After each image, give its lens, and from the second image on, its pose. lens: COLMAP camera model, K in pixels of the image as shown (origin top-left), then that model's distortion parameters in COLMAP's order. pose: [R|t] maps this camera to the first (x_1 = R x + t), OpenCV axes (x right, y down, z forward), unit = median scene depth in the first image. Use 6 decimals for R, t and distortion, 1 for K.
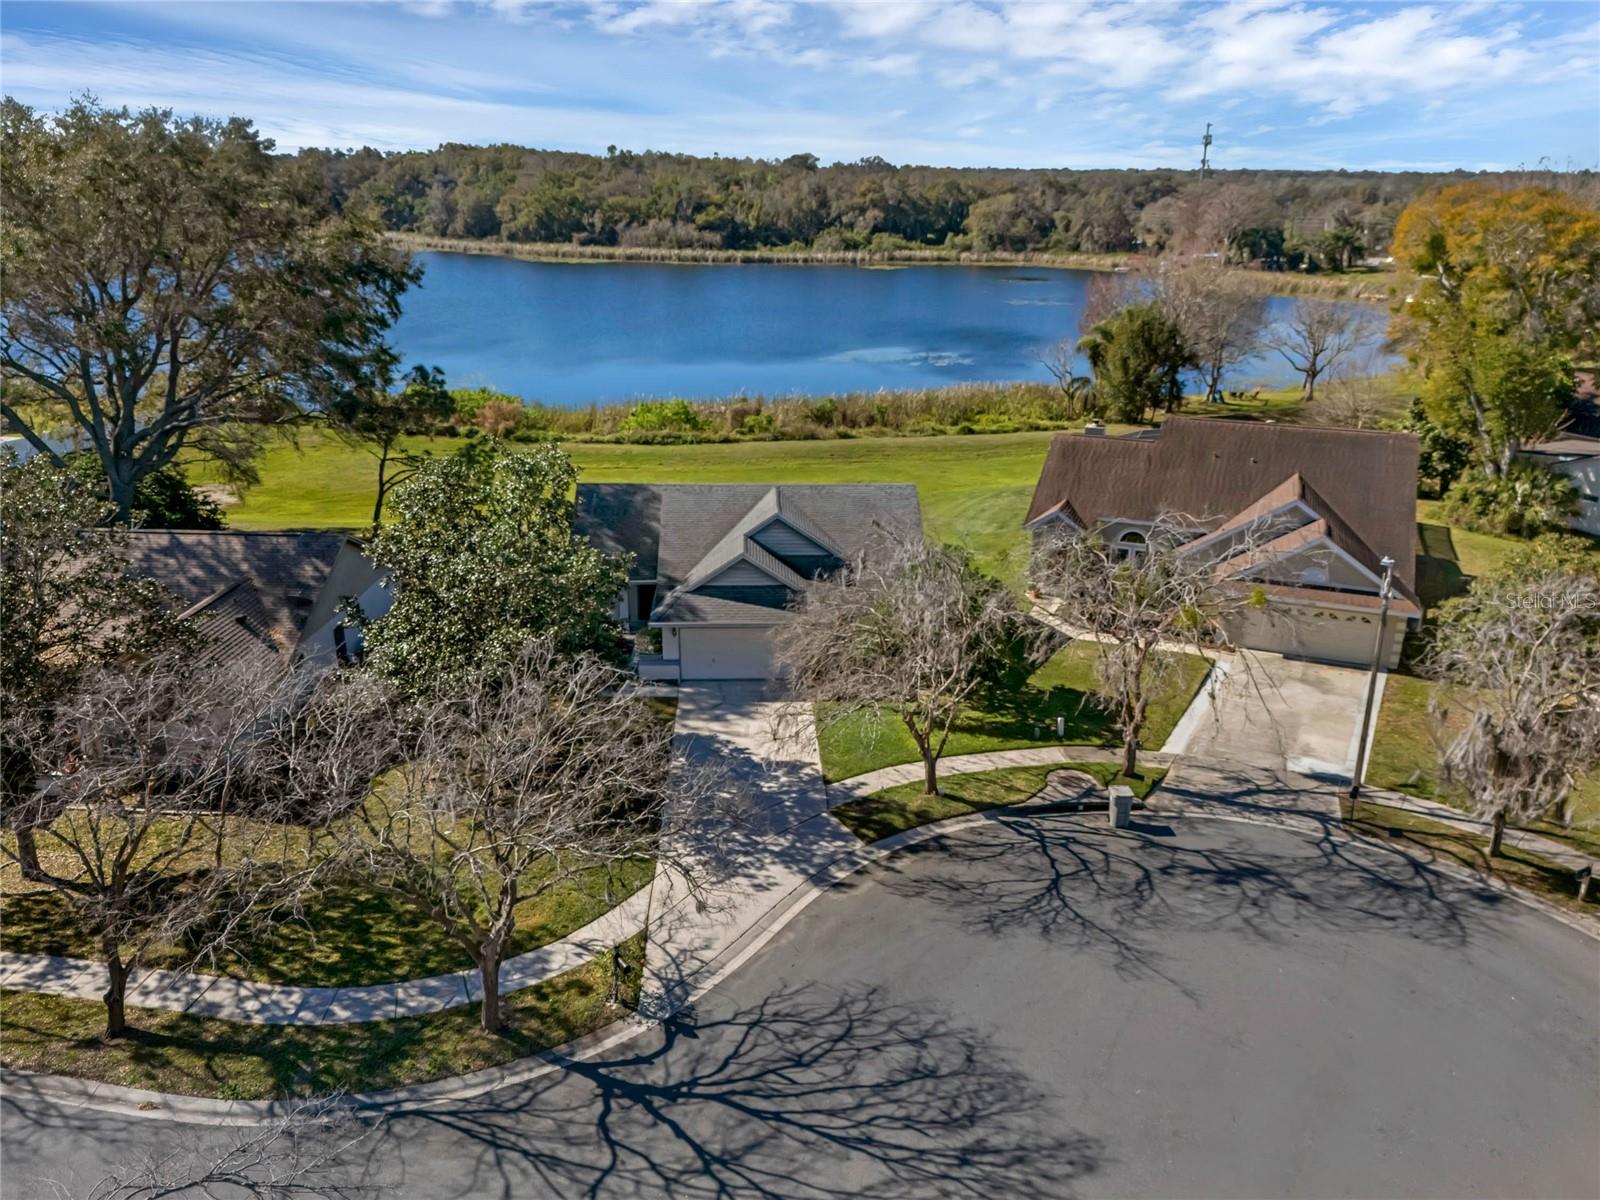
lens RADIAL K [[1176.1, 0, 800.0], [0, 1176.1, 600.0], [0, 0, 1]] dist [0.071931, -0.084644]
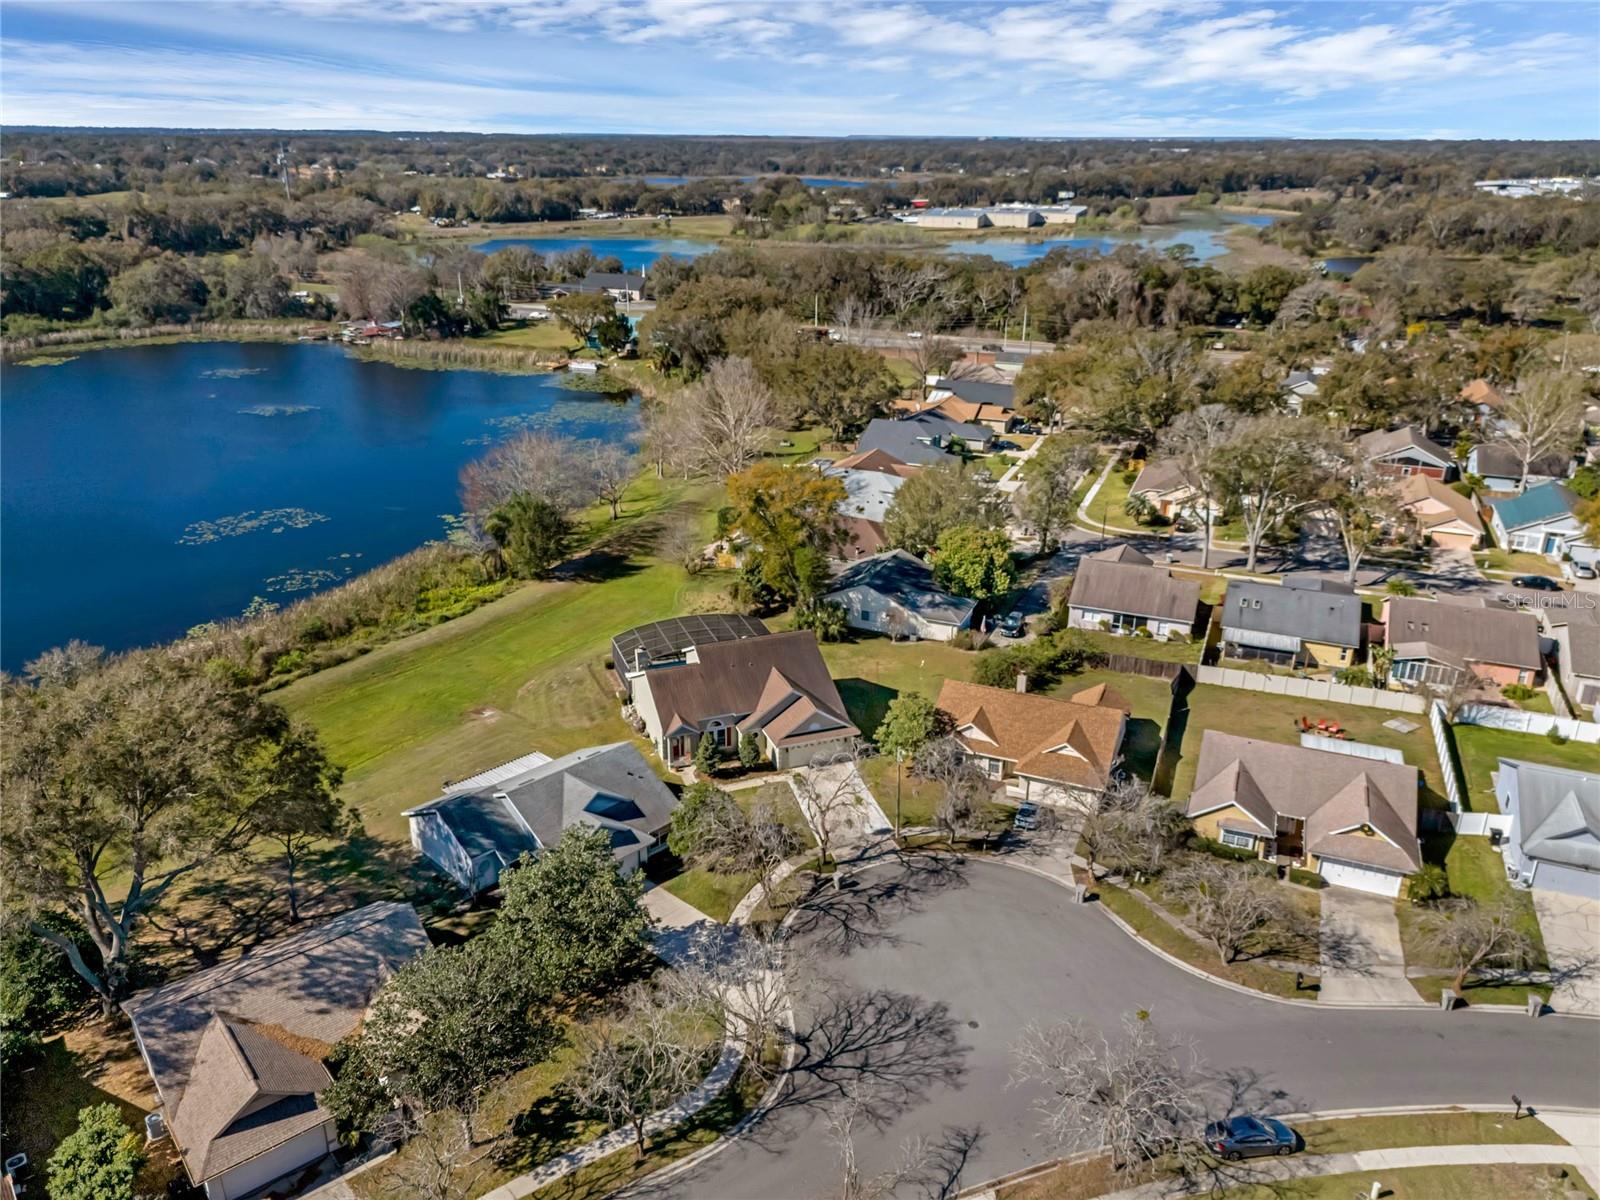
lens RADIAL K [[1167.5, 0, 792.9], [0, 1167.5, 592.7], [0, 0, 1]] dist [0.084025, -0.078883]
pose [[0.741001, -0.248471, 0.623843, -1.044064], [0.230108, 0.966731, 0.111717, -0.623220], [-0.630847, 0.060769, 0.773524, -0.741089]]
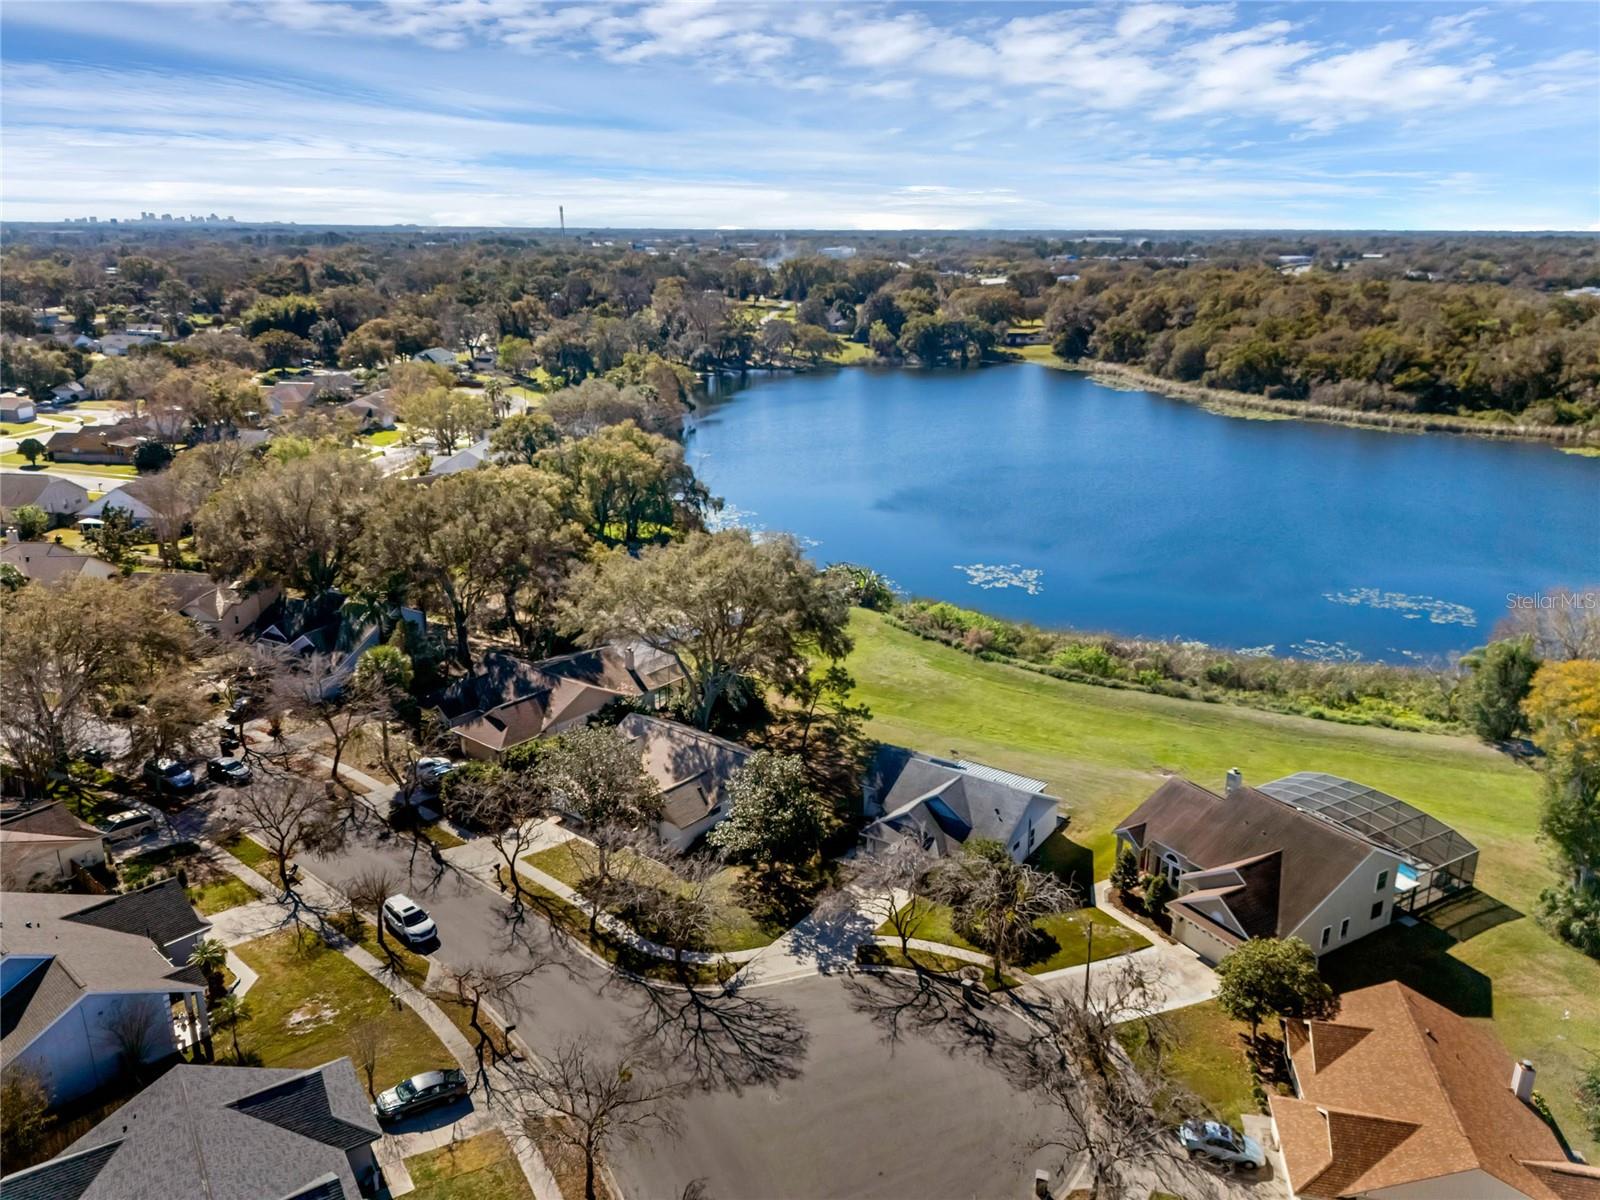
lens RADIAL K [[1176.1, 0, 800.0], [0, 1176.1, 600.0], [0, 0, 1]] dist [0.071931, -0.084644]
pose [[0.803577, 0.175239, -0.568820, 1.071293], [-0.201105, 0.979411, 0.017629, -0.474491], [0.560198, 0.100227, 0.822273, -0.979744]]
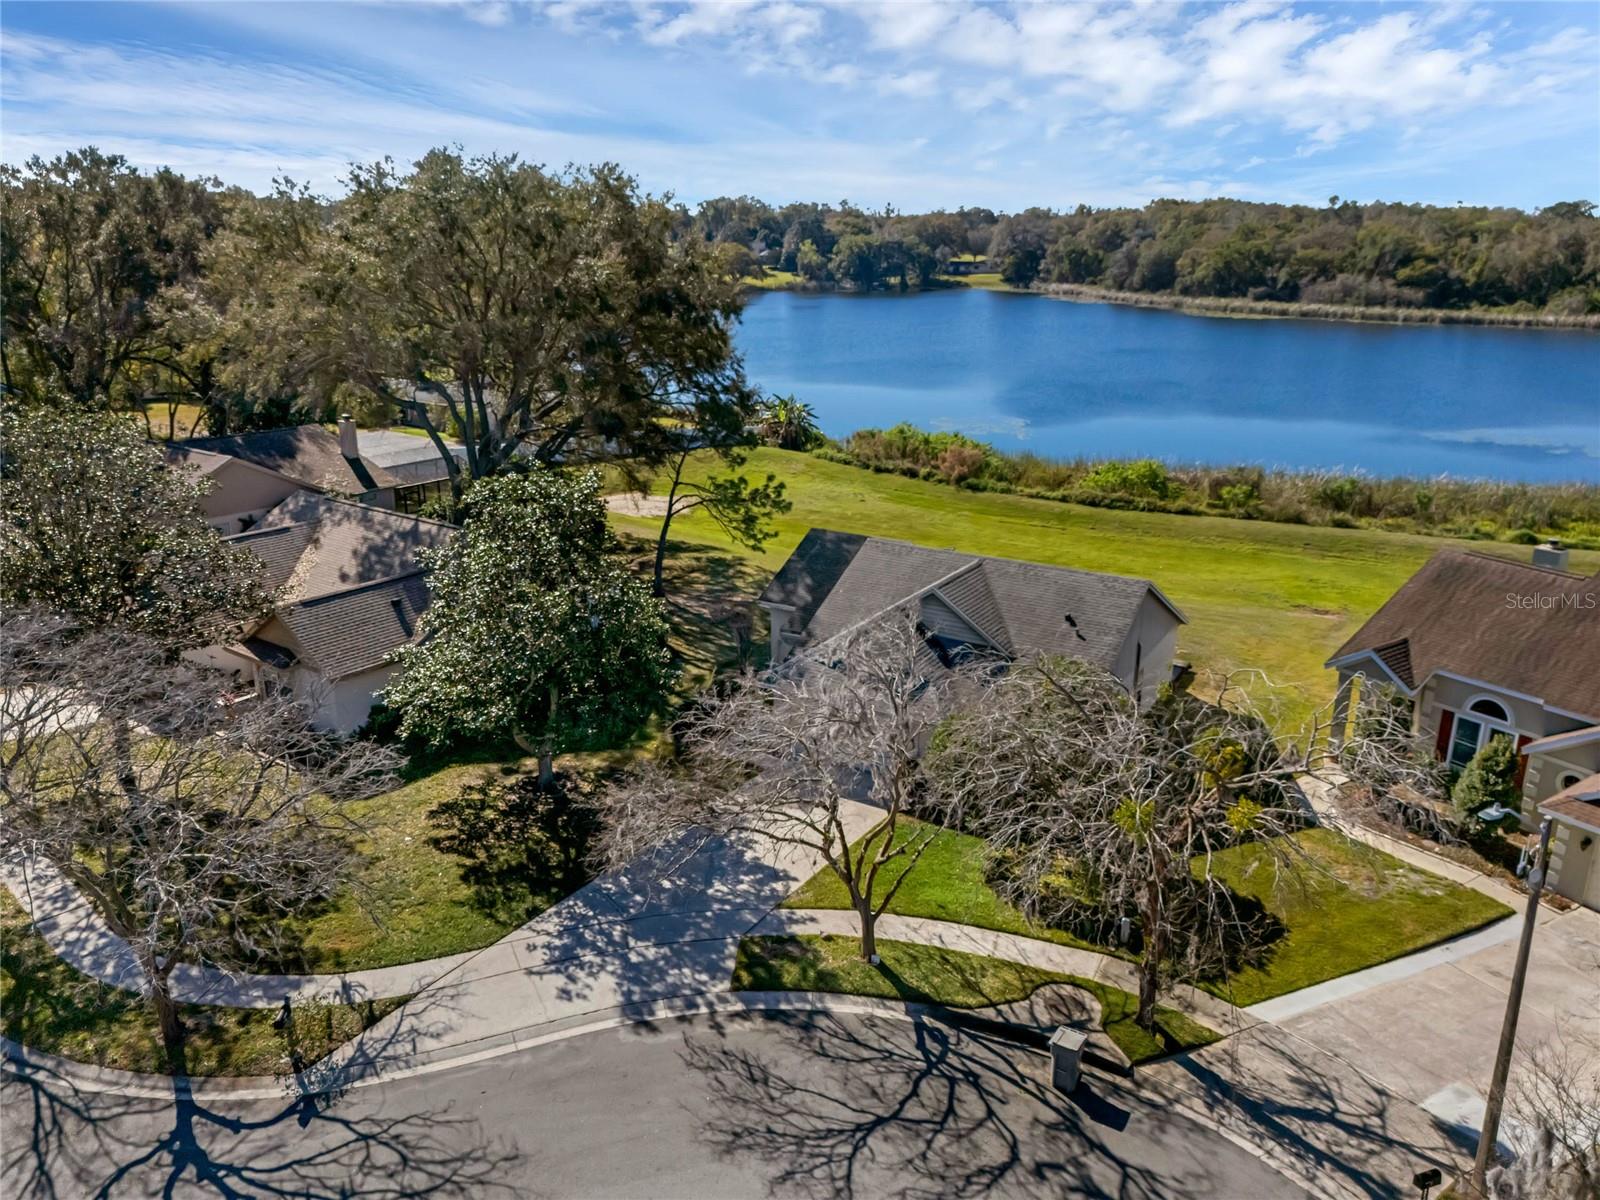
lens RADIAL K [[1182.9, 0, 796.9], [0, 1182.9, 596.5], [0, 0, 1]] dist [0.052900, -0.050613]
pose [[0.834597, 0.160428, -0.526982, 0.437732], [-0.184860, 0.982744, 0.006406, -0.067497], [0.518916, 0.092071, 0.849852, 0.267720]]
